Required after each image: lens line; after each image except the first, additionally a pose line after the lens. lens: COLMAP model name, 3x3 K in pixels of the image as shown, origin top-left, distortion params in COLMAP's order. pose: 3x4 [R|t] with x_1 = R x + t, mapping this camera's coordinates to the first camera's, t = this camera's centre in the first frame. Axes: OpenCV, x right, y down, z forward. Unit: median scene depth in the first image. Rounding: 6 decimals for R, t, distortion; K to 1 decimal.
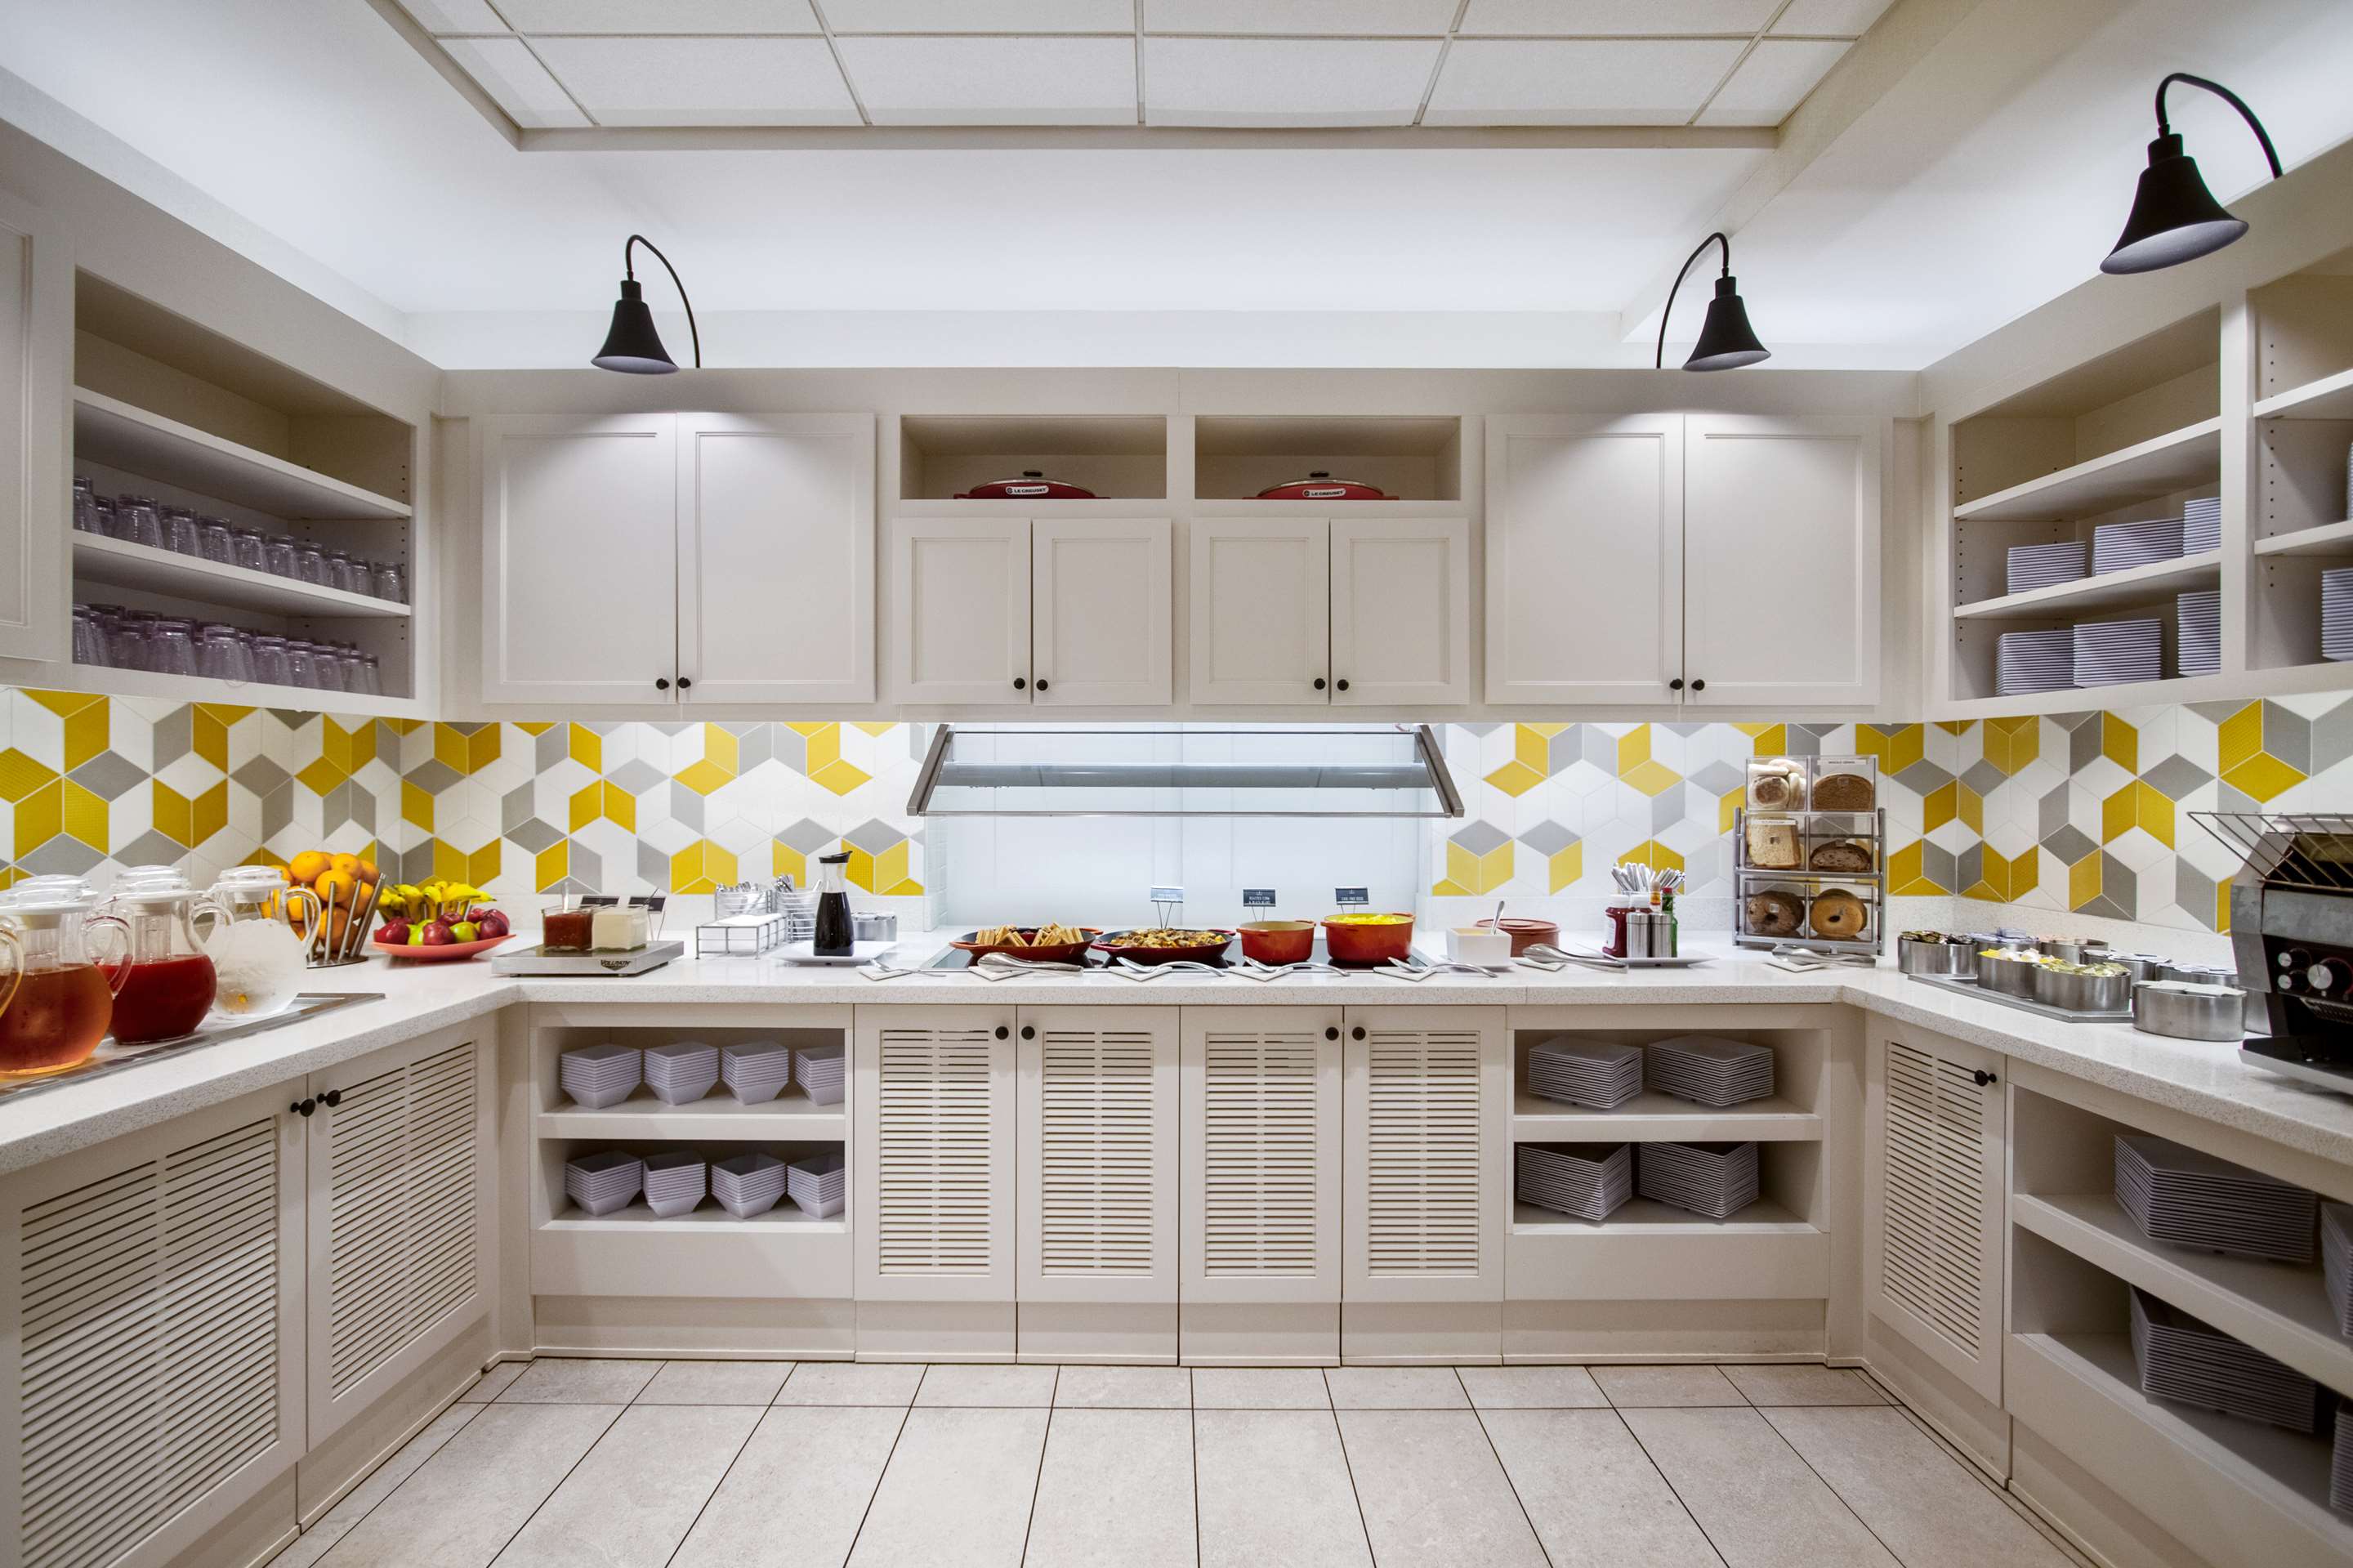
lens RADIAL K [[1103.2, 0, 1164.7], [0, 1103.2, 776.3], [0, 0, 1]] dist [-0.005141, -0.001210]
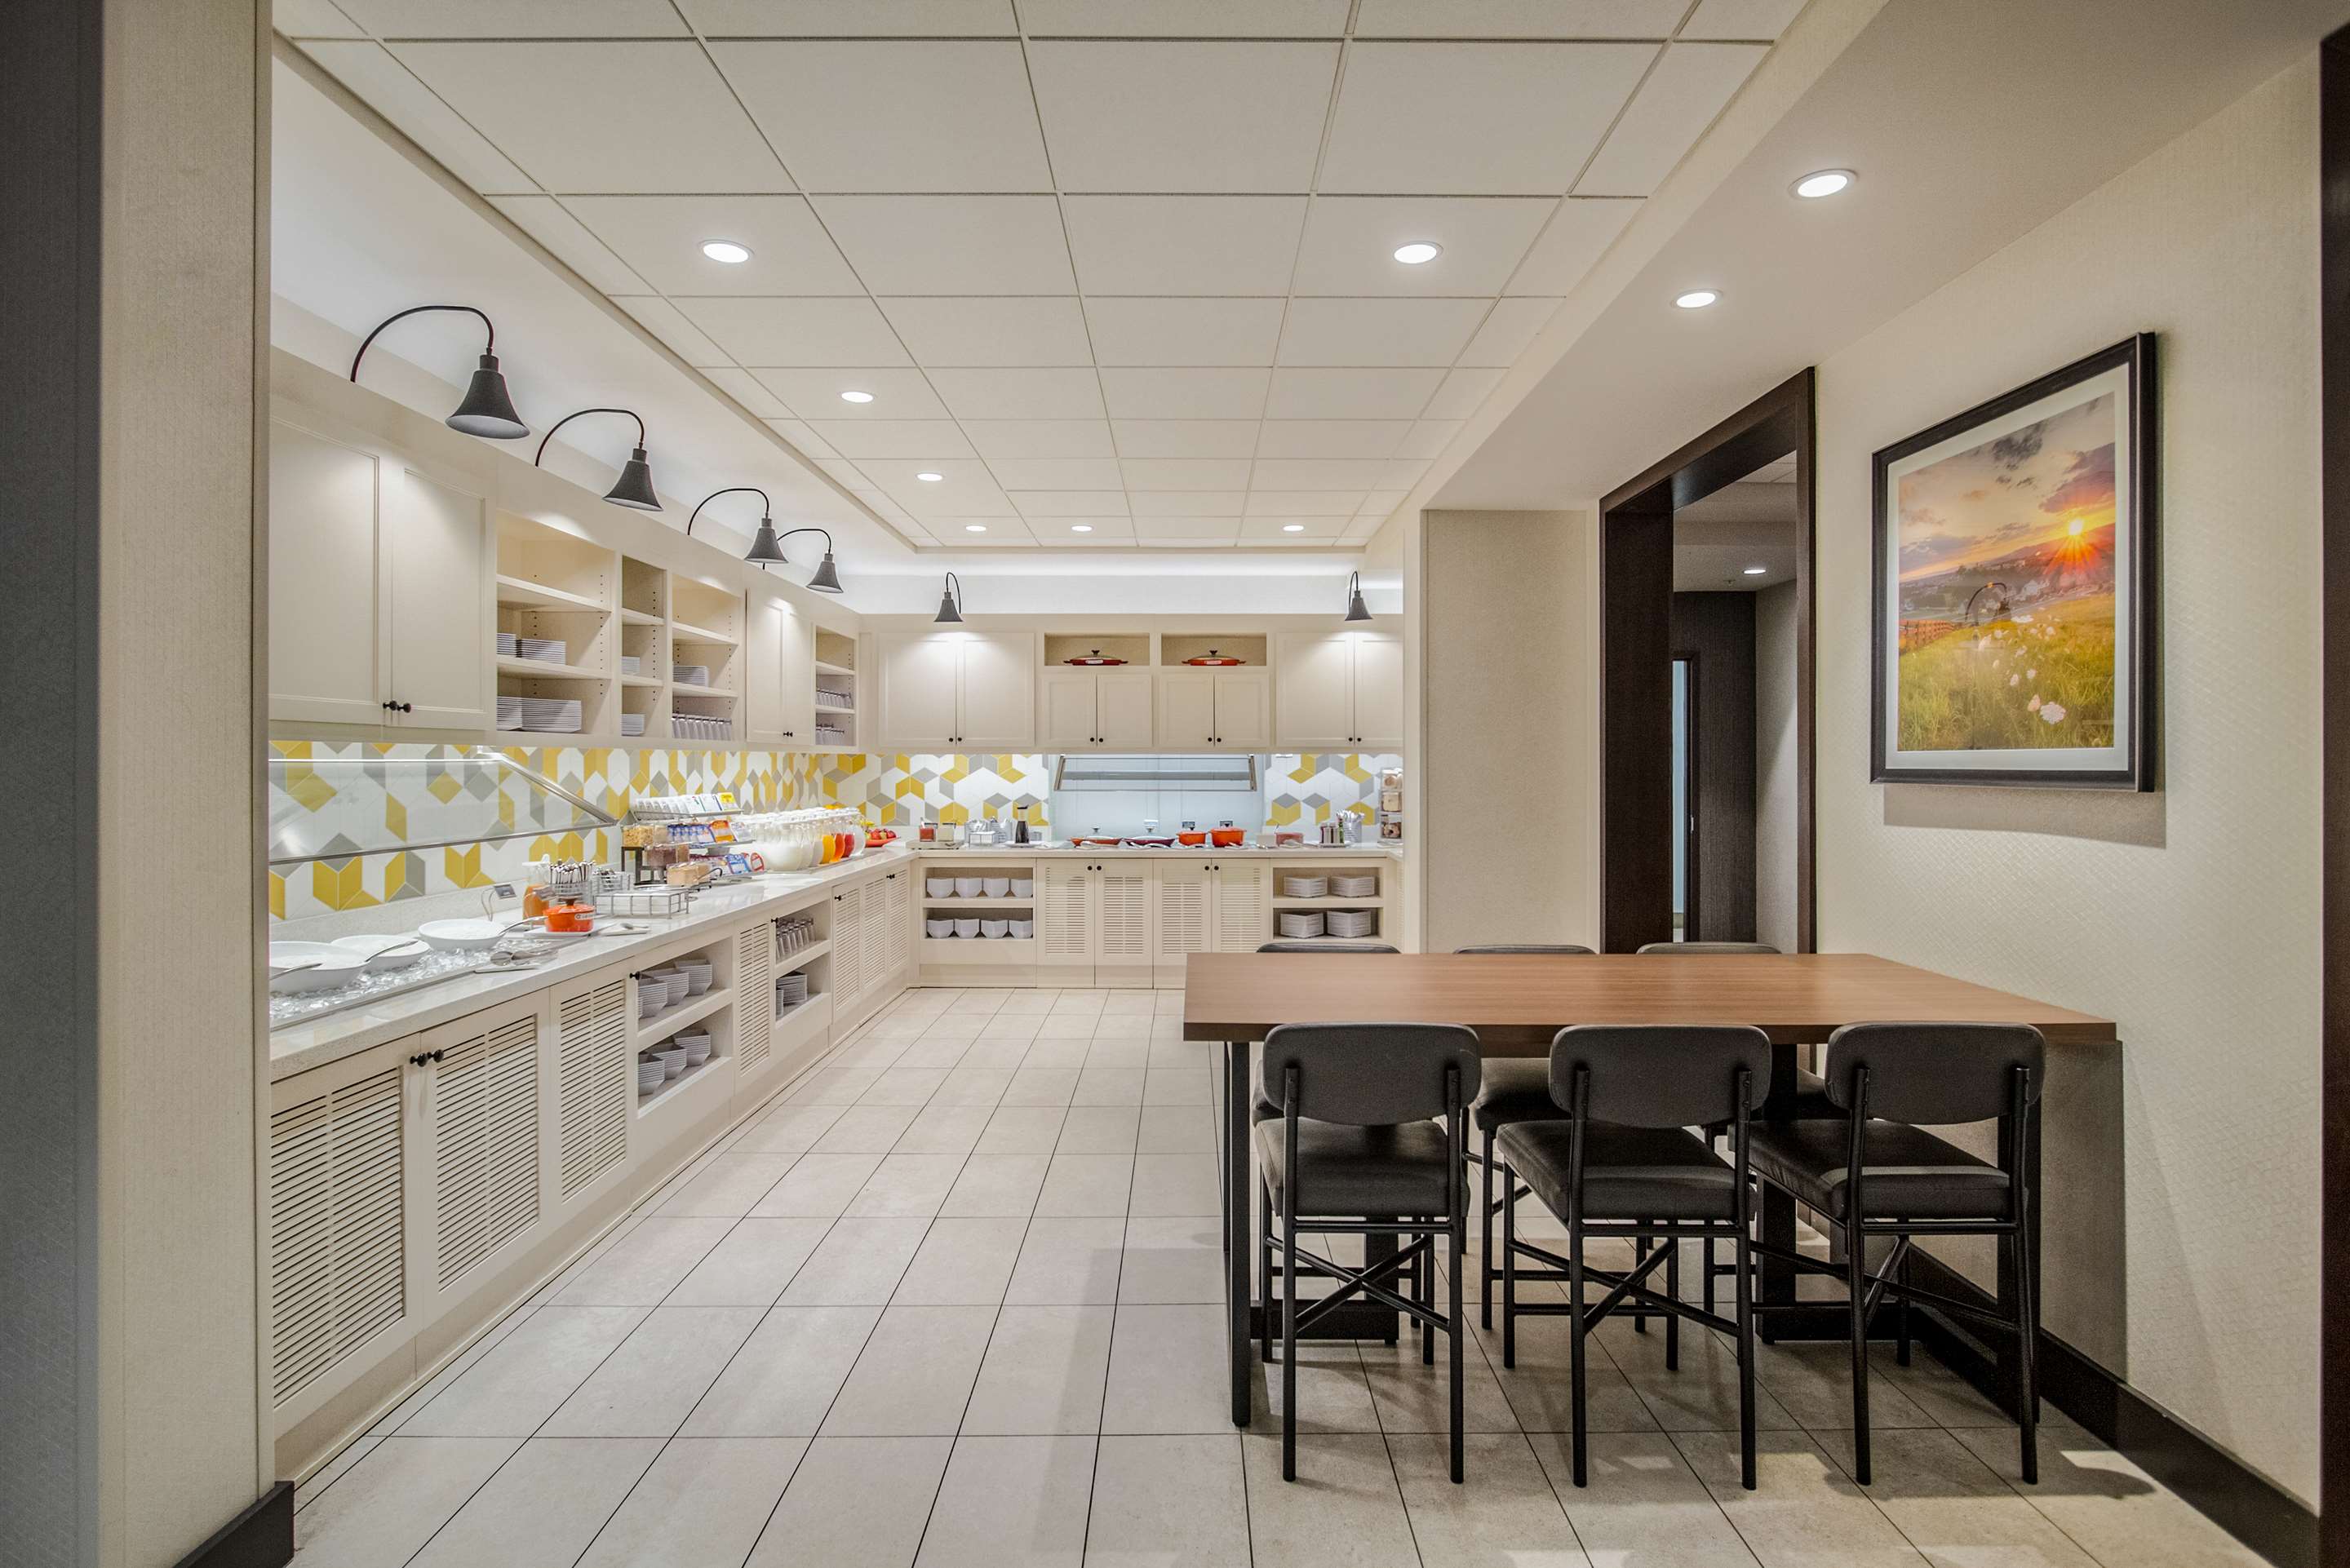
lens RADIAL K [[1193.9, 0, 1176.6], [0, 1193.9, 776.3], [0, 0, 1]] dist [0.000115, 0.000009]
pose [[0.999981, -0.000901, -0.006025, 0.081752], [0.000948, 0.999969, 0.007825, -0.020635], [0.006018, -0.007830, 0.999951, -1.815636]]
